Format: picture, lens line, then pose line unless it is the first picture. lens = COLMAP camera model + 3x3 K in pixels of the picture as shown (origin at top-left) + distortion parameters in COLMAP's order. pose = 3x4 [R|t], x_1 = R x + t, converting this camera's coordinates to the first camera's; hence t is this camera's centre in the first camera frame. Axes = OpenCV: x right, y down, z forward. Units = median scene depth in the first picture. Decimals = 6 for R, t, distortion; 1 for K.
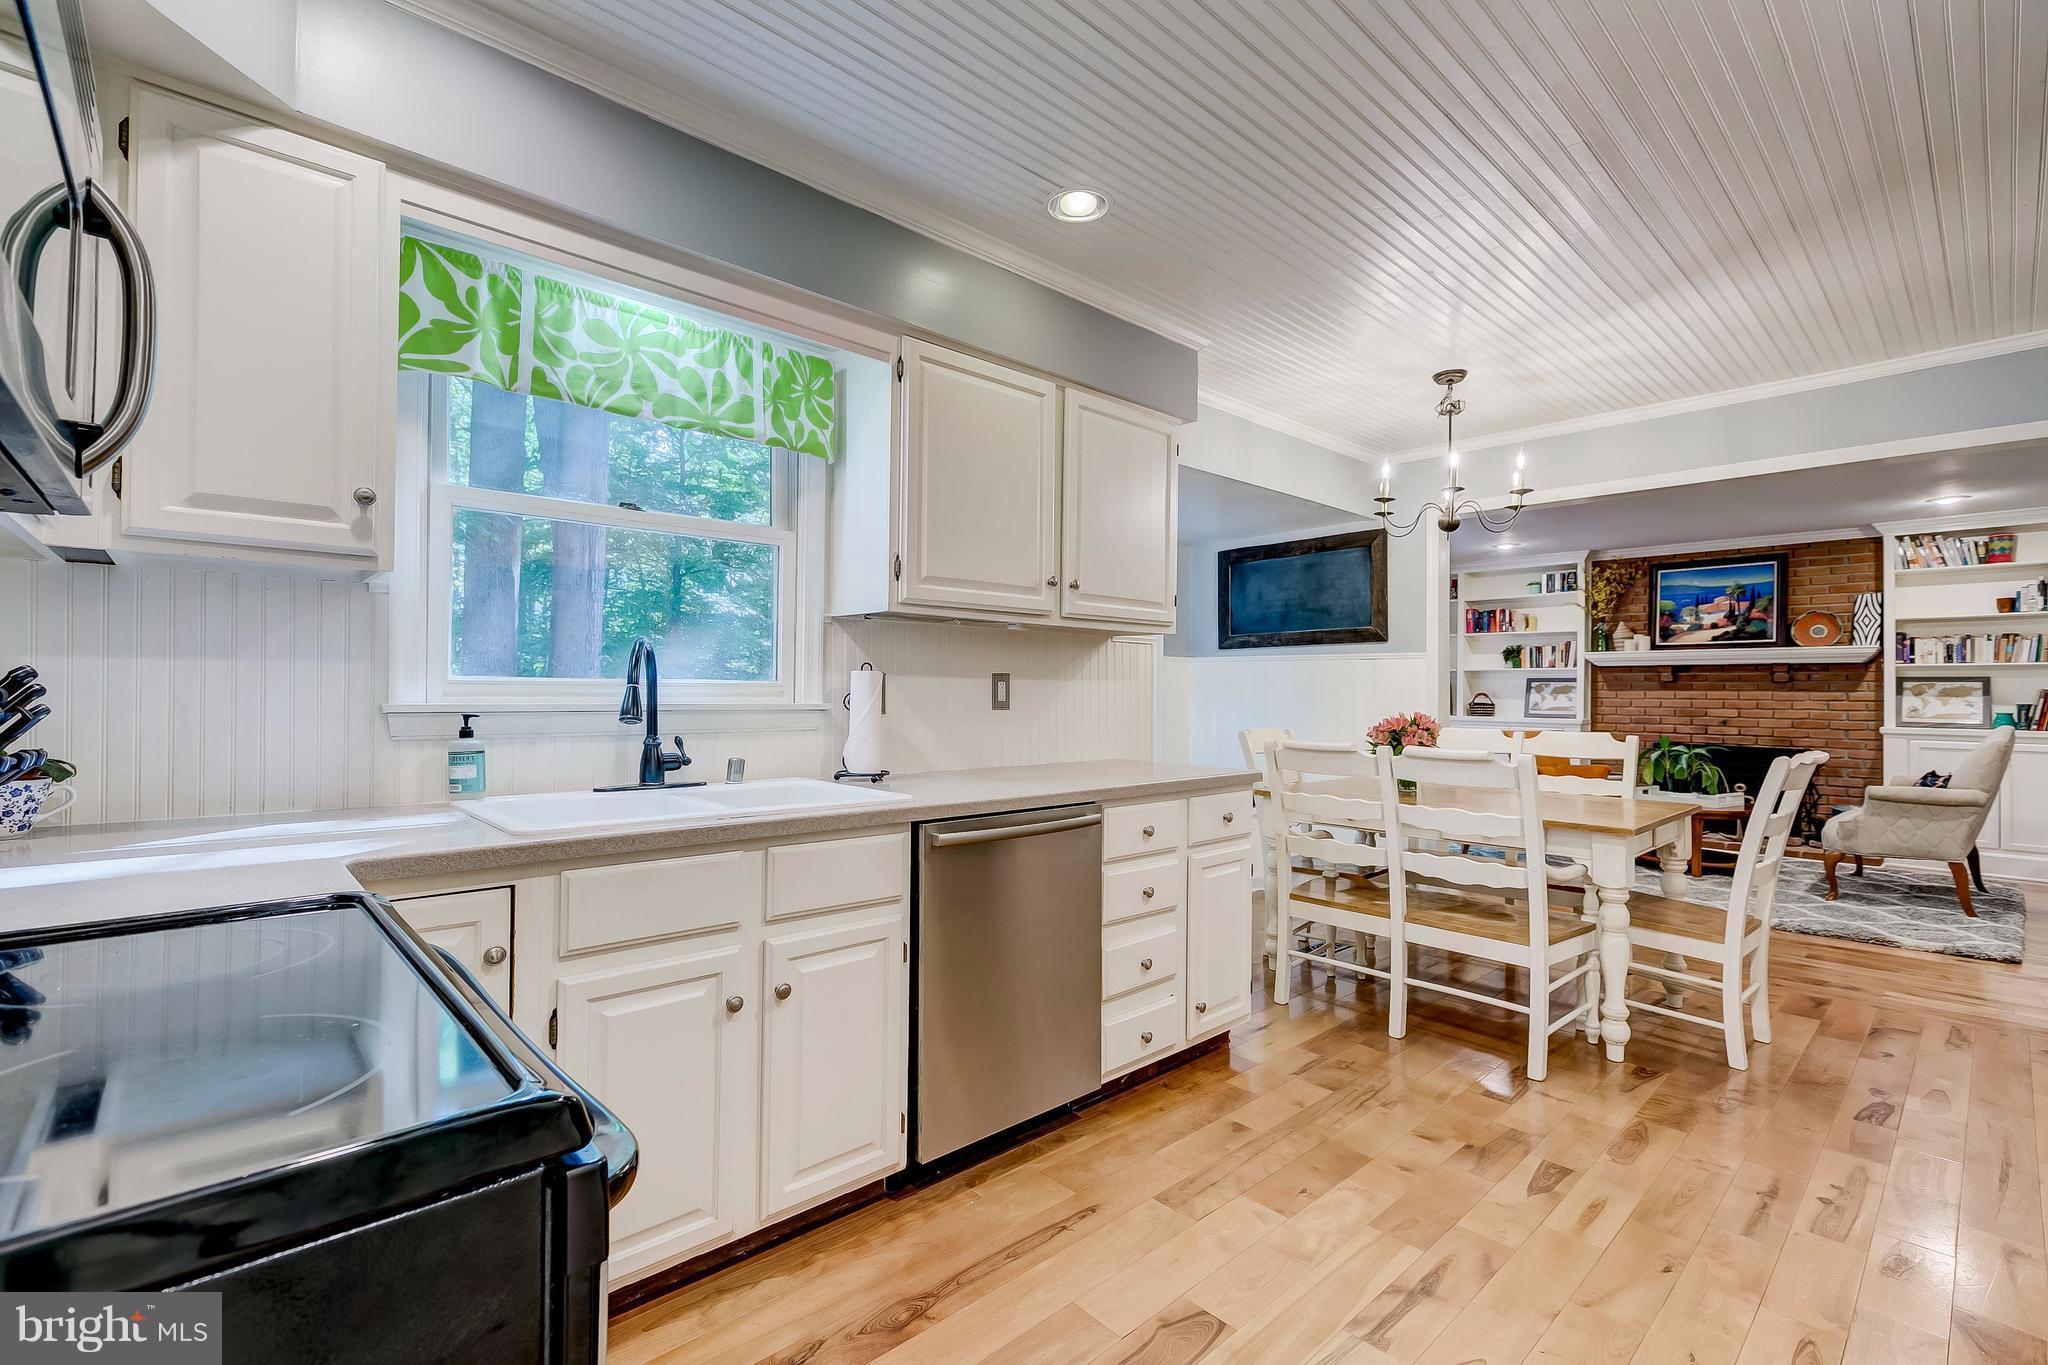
lens RADIAL K [[902.7, 0, 1016.7], [0, 902.7, 686.2], [0, 0, 1]] dist [0.000714, -0.001722]
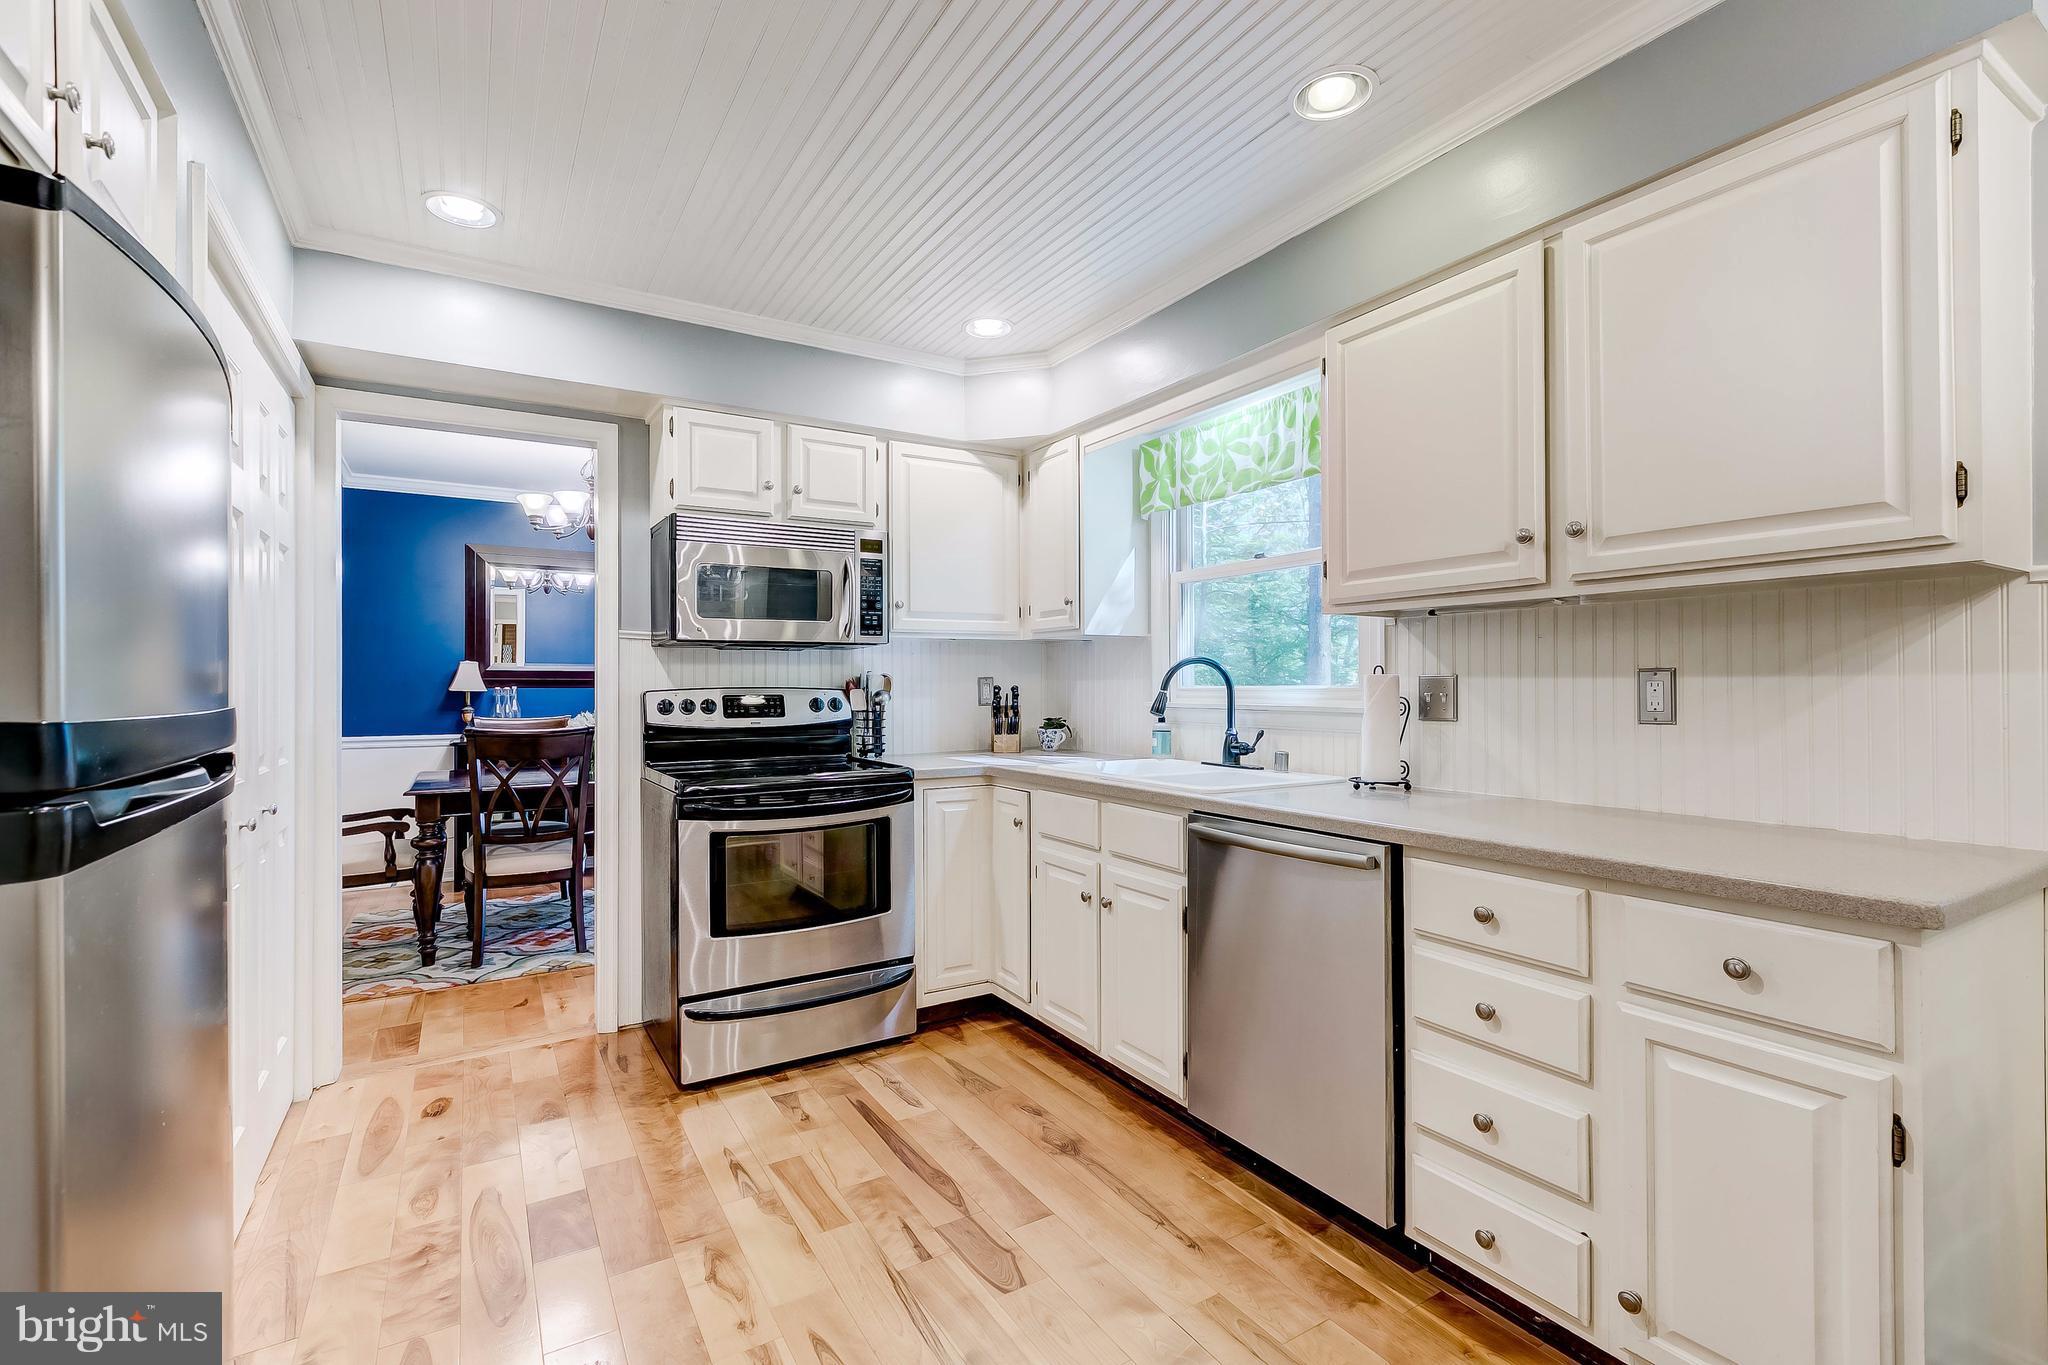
lens RADIAL K [[911.8, 0, 1024.0], [0, 911.8, 682.5], [0, 0, 1]] dist [0.003299, 0.000031]
pose [[-0.189409, -0.010698, -0.981840, 0.330147], [0.007781, 0.999893, -0.012395, 0.000414], [0.981867, -0.009987, -0.189305, 0.314850]]
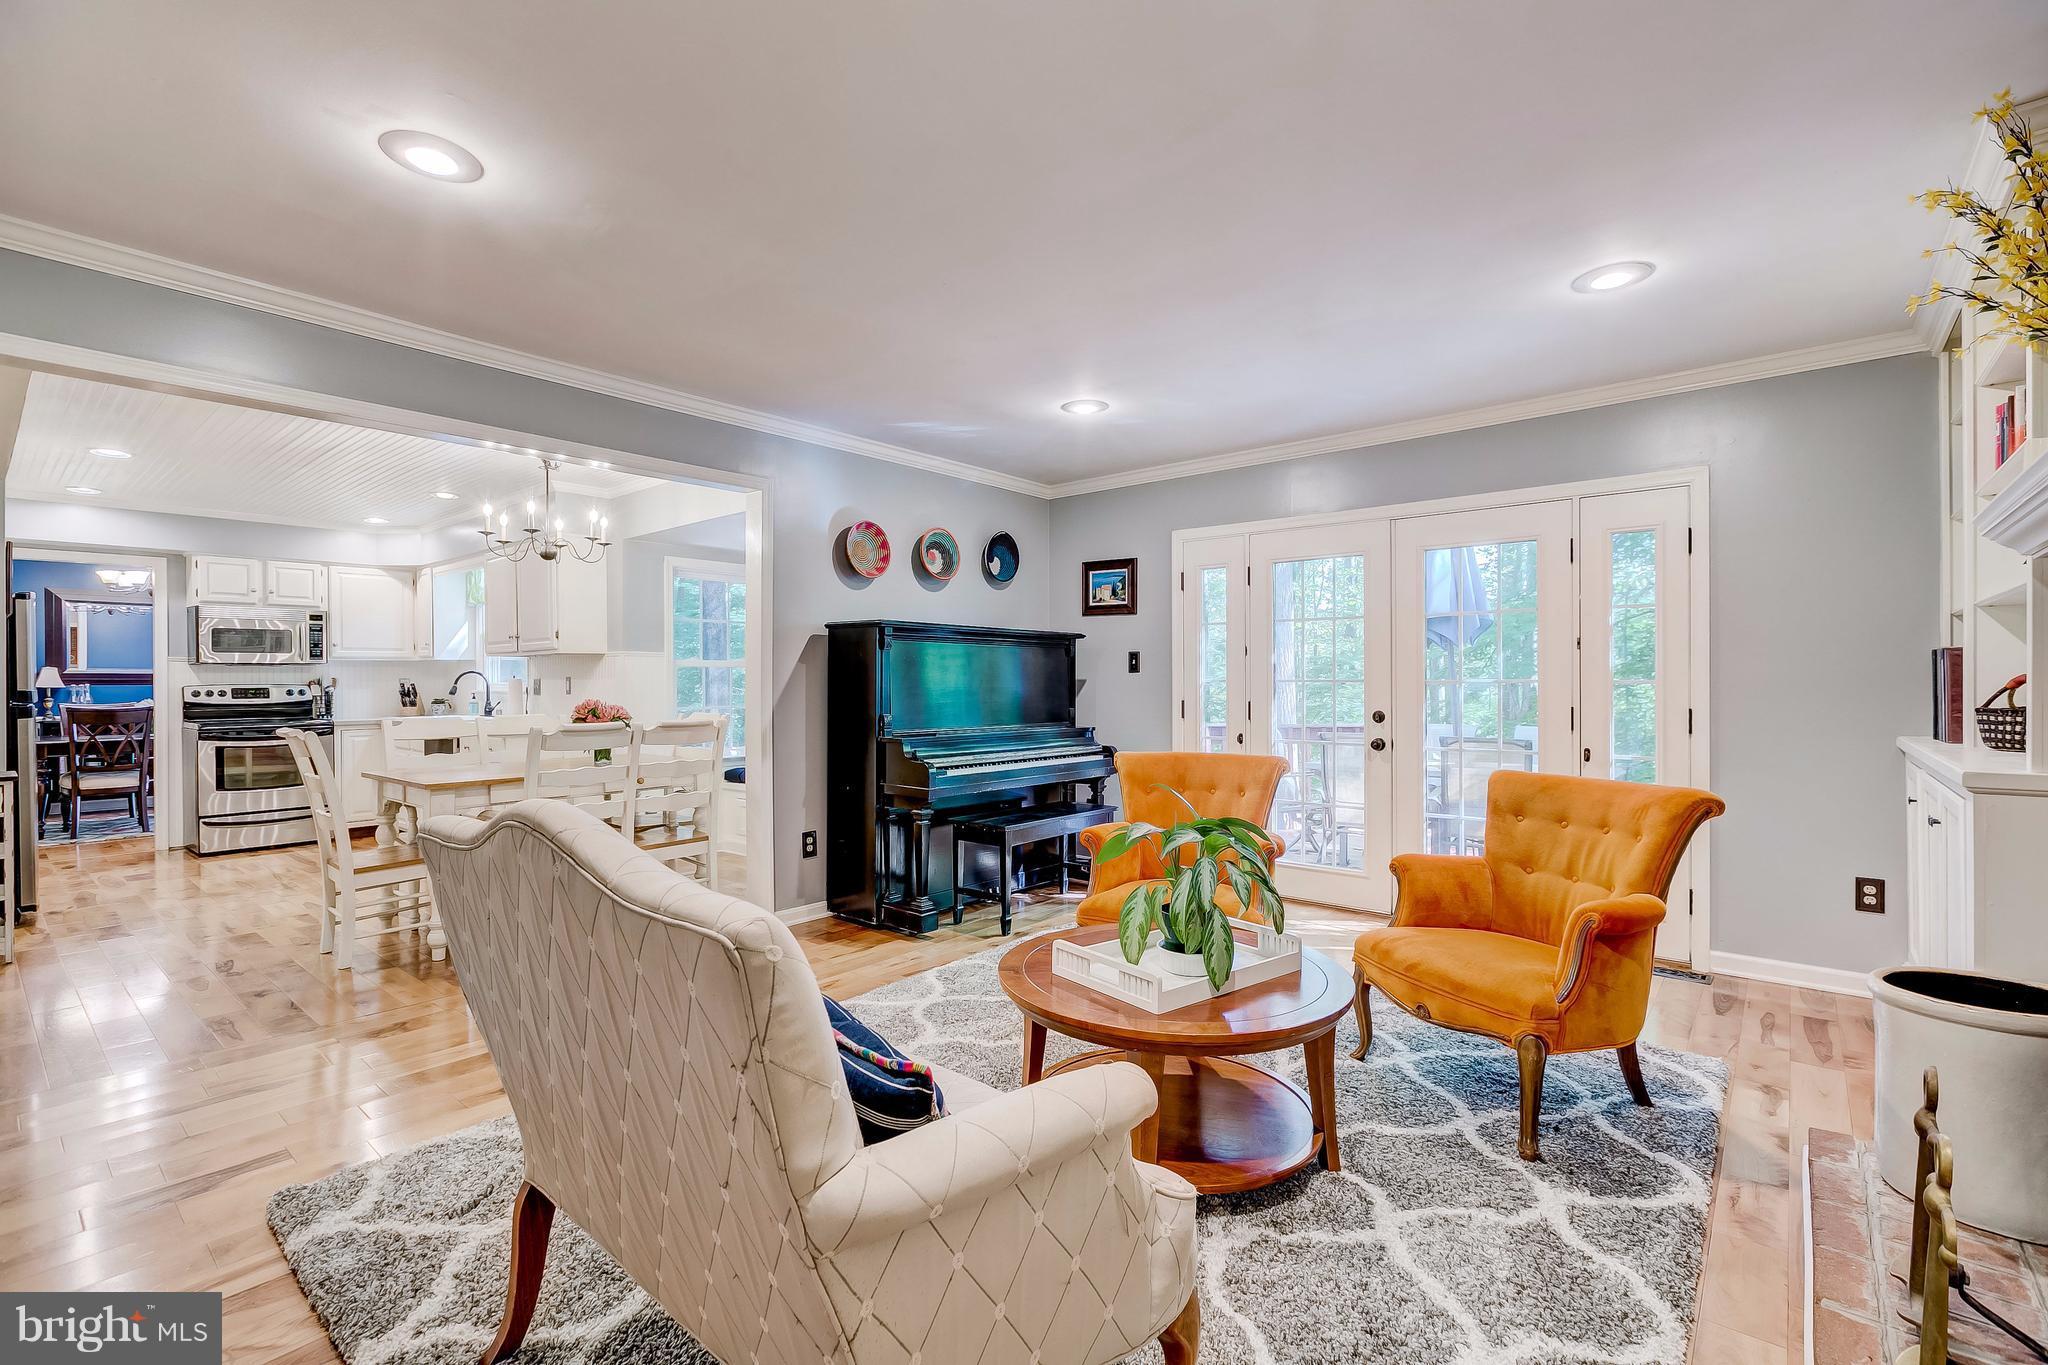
lens RADIAL K [[911.8, 0, 1024.0], [0, 911.8, 682.5], [0, 0, 1]] dist [0.003299, 0.000031]
pose [[0.126945, -0.005830, -0.991893, 1.046941], [0.012674, 0.999911, -0.004255, 0.009947], [0.991829, -0.012031, 0.127007, 0.843267]]
